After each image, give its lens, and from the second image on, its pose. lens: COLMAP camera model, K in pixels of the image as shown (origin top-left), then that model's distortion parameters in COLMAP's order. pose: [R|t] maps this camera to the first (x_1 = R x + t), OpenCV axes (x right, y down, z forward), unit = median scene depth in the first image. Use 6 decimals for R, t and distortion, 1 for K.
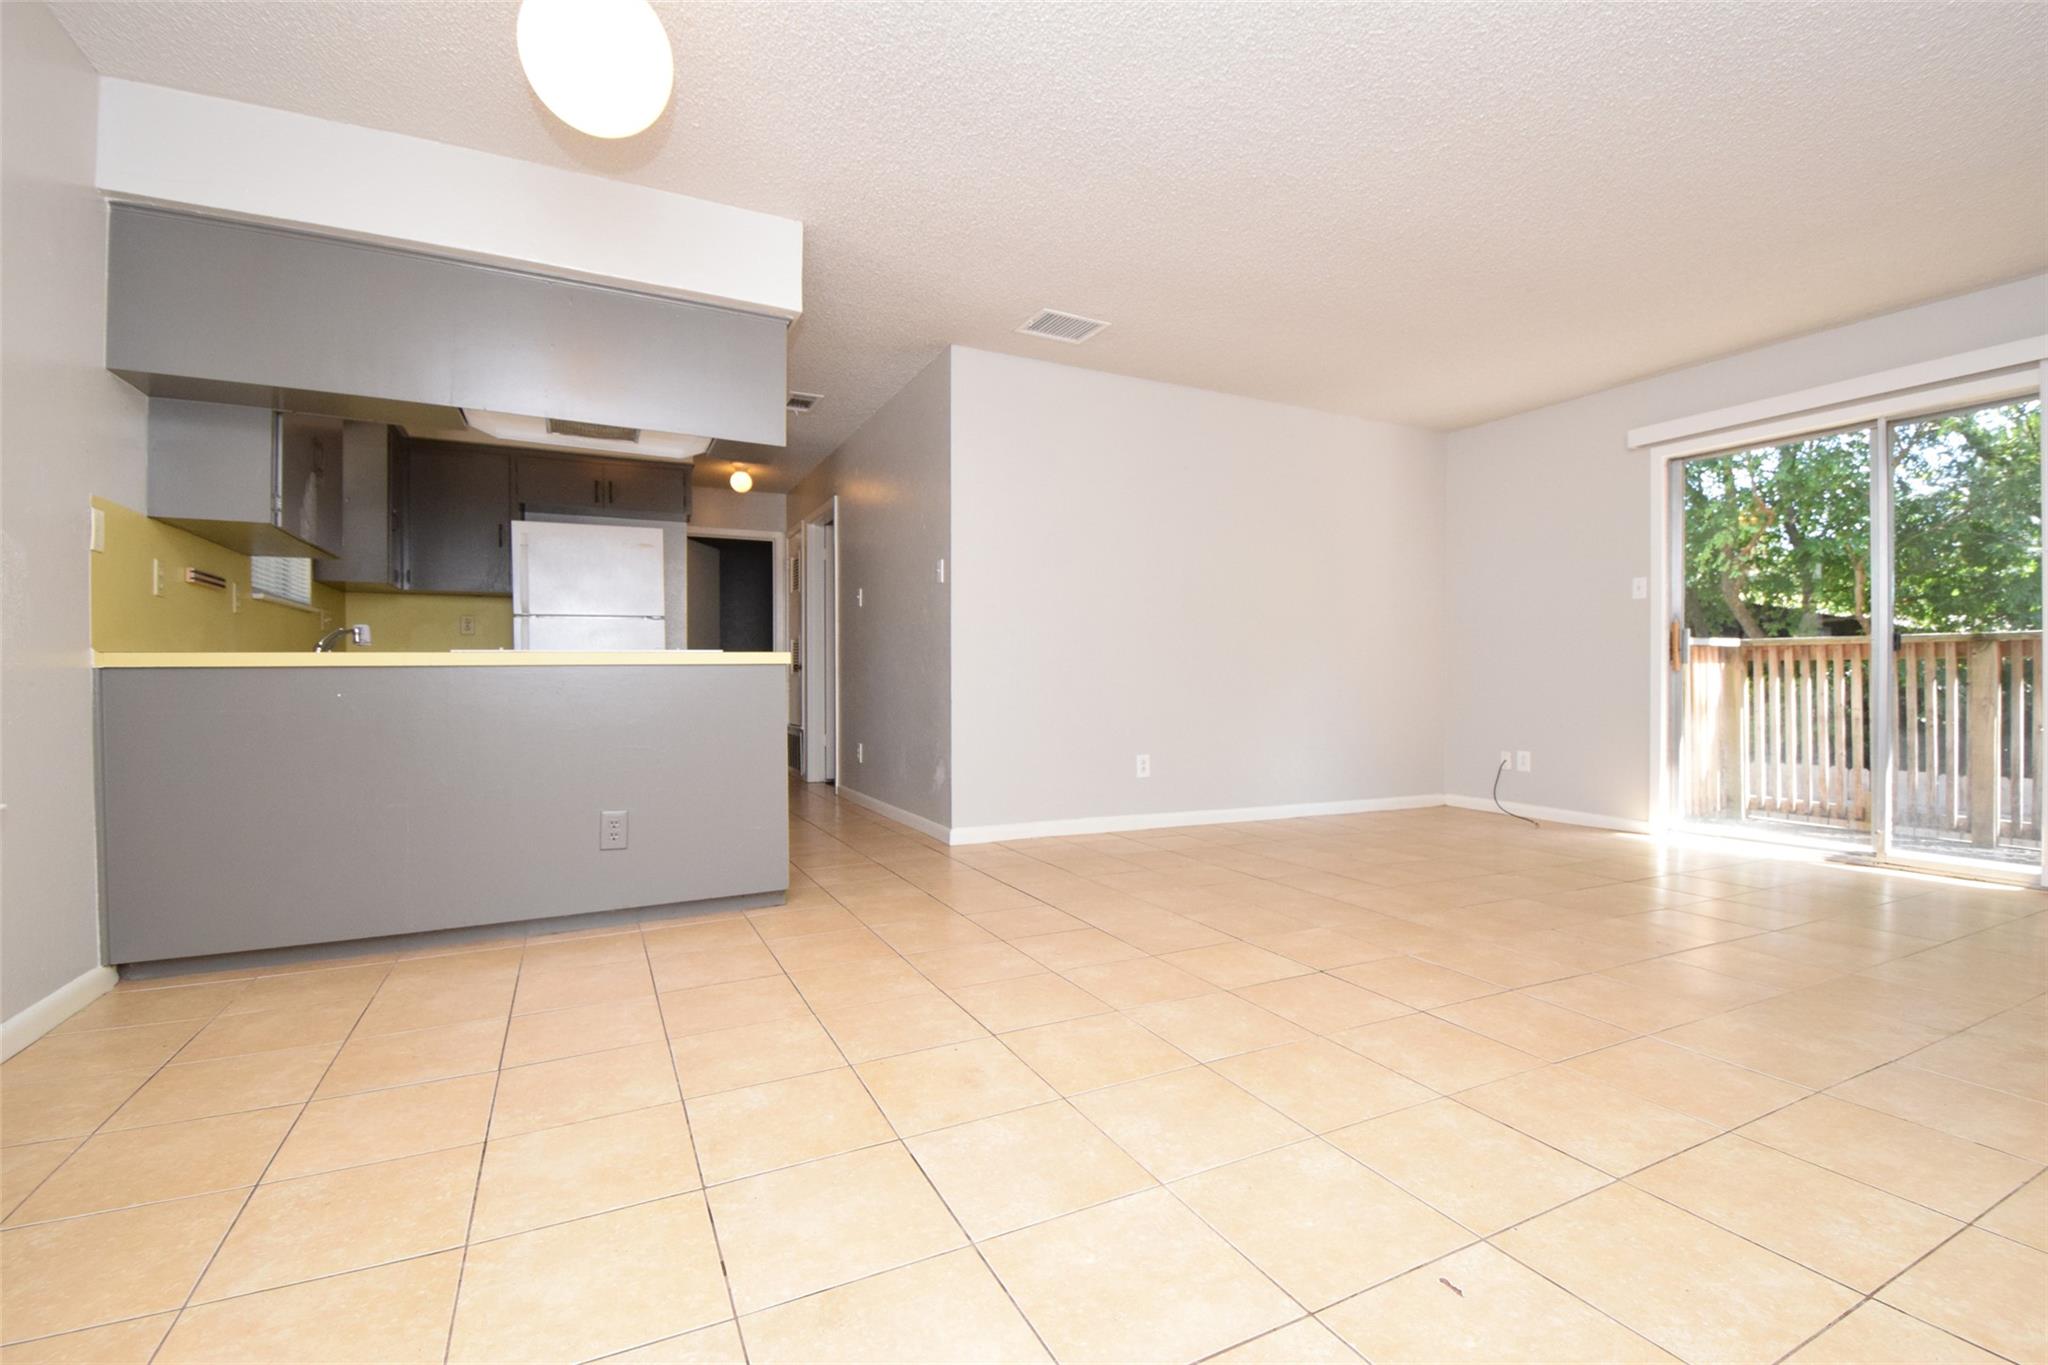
lens RADIAL K [[898.9, 0, 1028.3], [0, 898.9, 690.0], [0, 0, 1]] dist [0.002188, -0.012896]
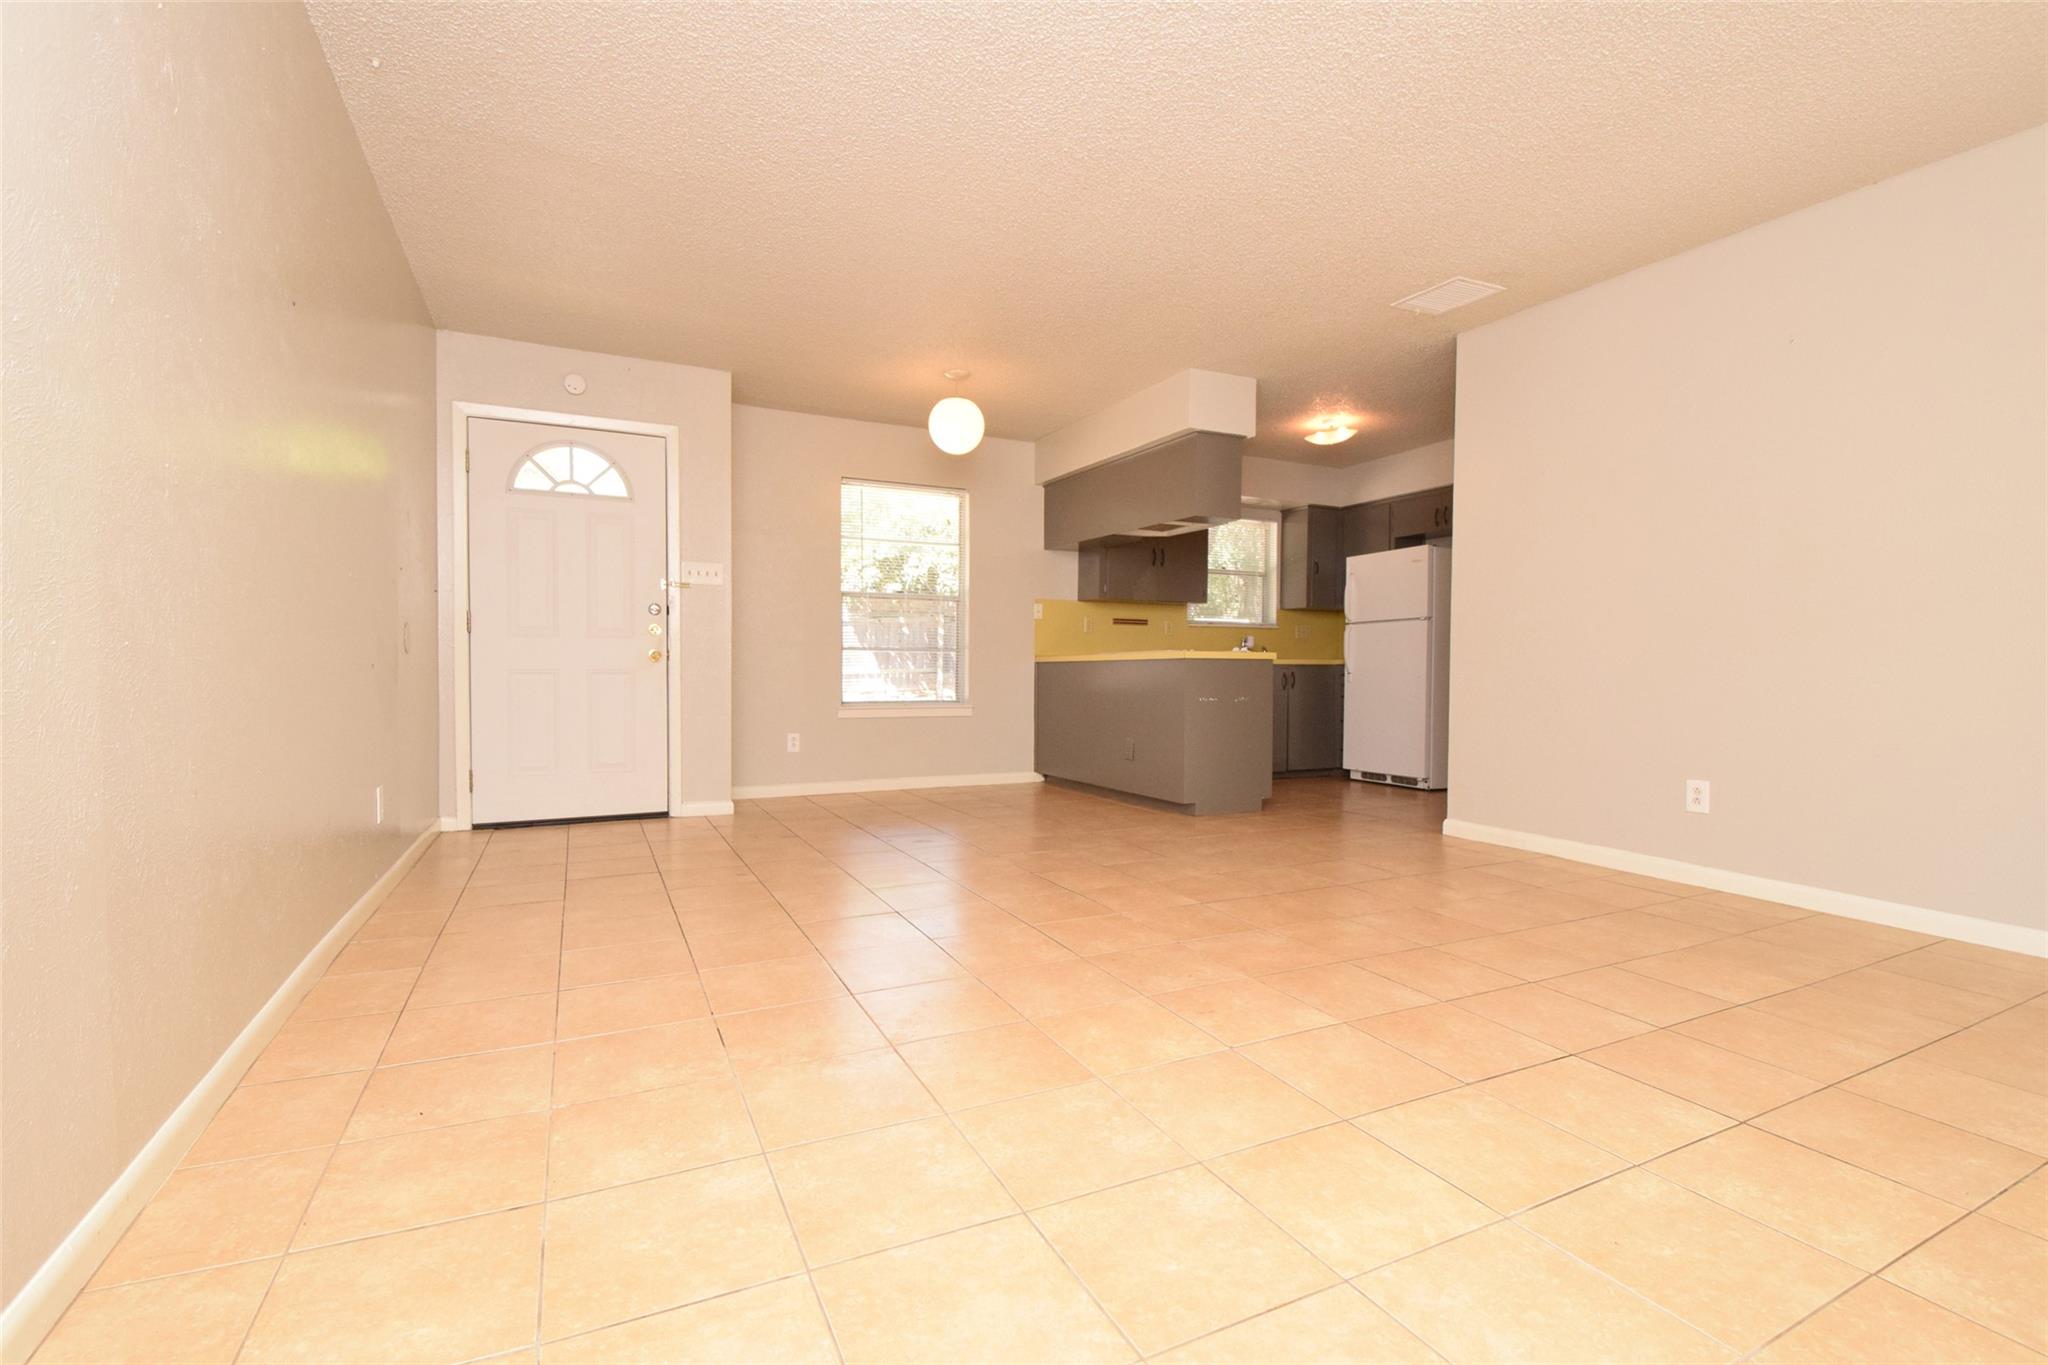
lens RADIAL K [[898.9, 0, 1028.3], [0, 898.9, 690.0], [0, 0, 1]] dist [0.002188, -0.012896]
pose [[-0.003827, 0.029591, -0.999555, 0.686146], [-0.018948, 0.999380, 0.029658, -0.007810], [0.999813, 0.019053, -0.003264, 0.397167]]
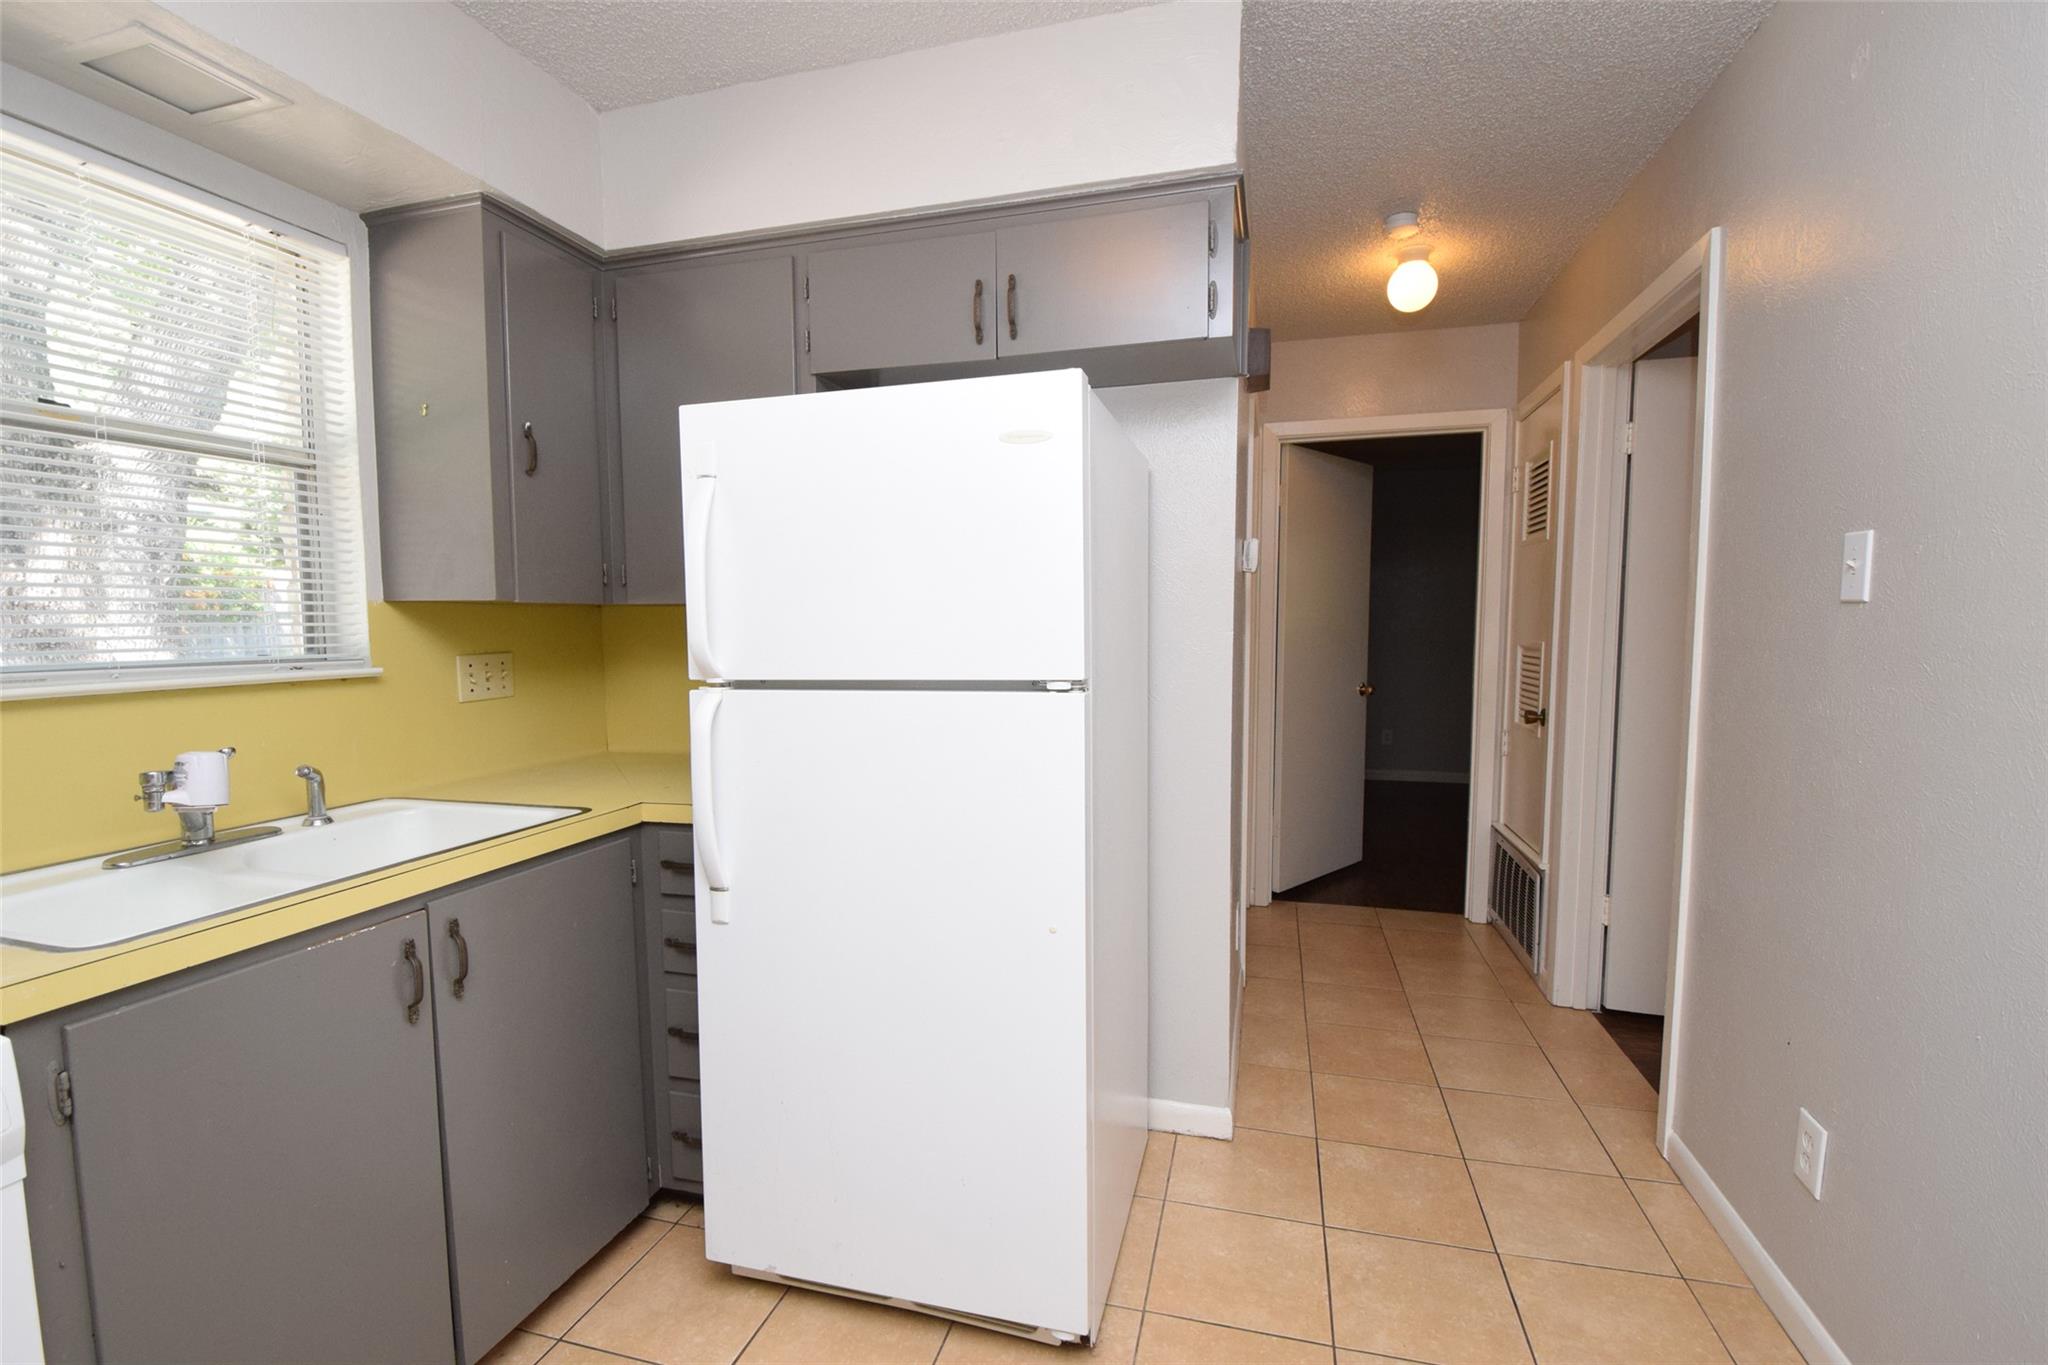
lens RADIAL K [[898.9, 0, 1028.3], [0, 898.9, 690.0], [0, 0, 1]] dist [0.002188, -0.012896]
pose [[0.747127, 0.051113, -0.662713, -0.193860], [-0.007825, 0.997646, 0.068123, -0.082776], [0.664635, -0.045711, 0.745769, 0.657099]]
